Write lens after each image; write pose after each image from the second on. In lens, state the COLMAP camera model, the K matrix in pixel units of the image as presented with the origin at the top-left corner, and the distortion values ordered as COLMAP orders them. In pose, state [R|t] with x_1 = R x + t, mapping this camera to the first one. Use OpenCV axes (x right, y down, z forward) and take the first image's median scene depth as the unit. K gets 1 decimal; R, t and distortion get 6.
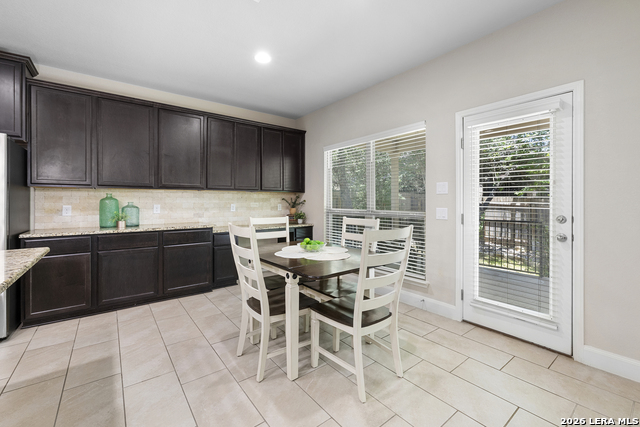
lens RADIAL K [[273.2, 0, 317.7], [0, 273.2, 203.8], [0, 0, 1]] dist [-0.000271, 0.000407]
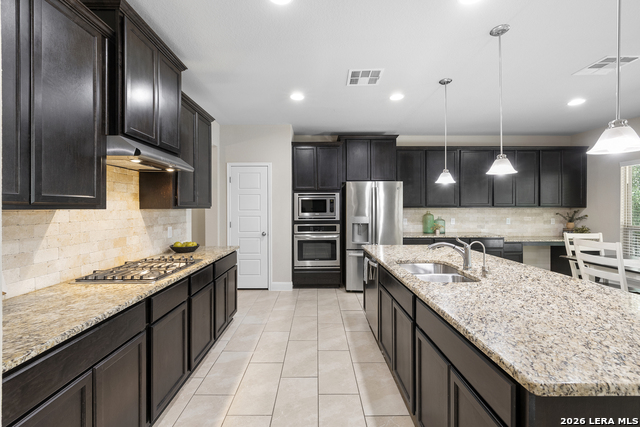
lens RADIAL K [[273.2, 0, 316.2], [0, 273.2, 208.4], [0, 0, 1]] dist [-0.000271, 0.000407]
pose [[0.796709, 0.000297, -0.604364, -0.348503], [-0.003280, 0.999987, -0.003832, -0.046158], [0.604355, 0.005035, 0.796699, -0.616291]]
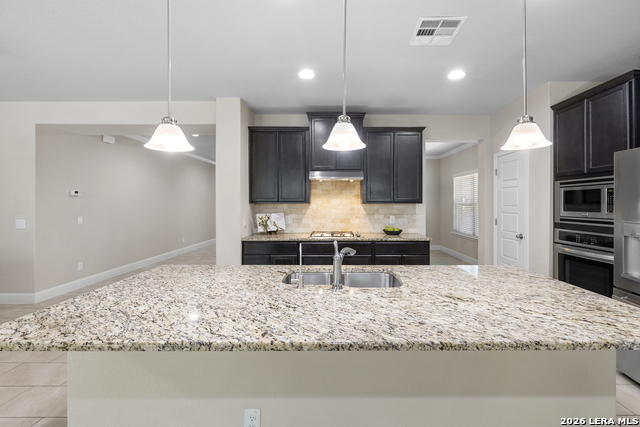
lens RADIAL K [[273.2, 0, 332.4], [0, 273.2, 201.6], [0, 0, 1]] dist [-0.000271, 0.000407]
pose [[-0.614541, -0.002160, -0.788882, -0.067512], [-0.006346, 0.999977, 0.002205, -0.057690], [0.788859, 0.006361, -0.614541, 0.425605]]
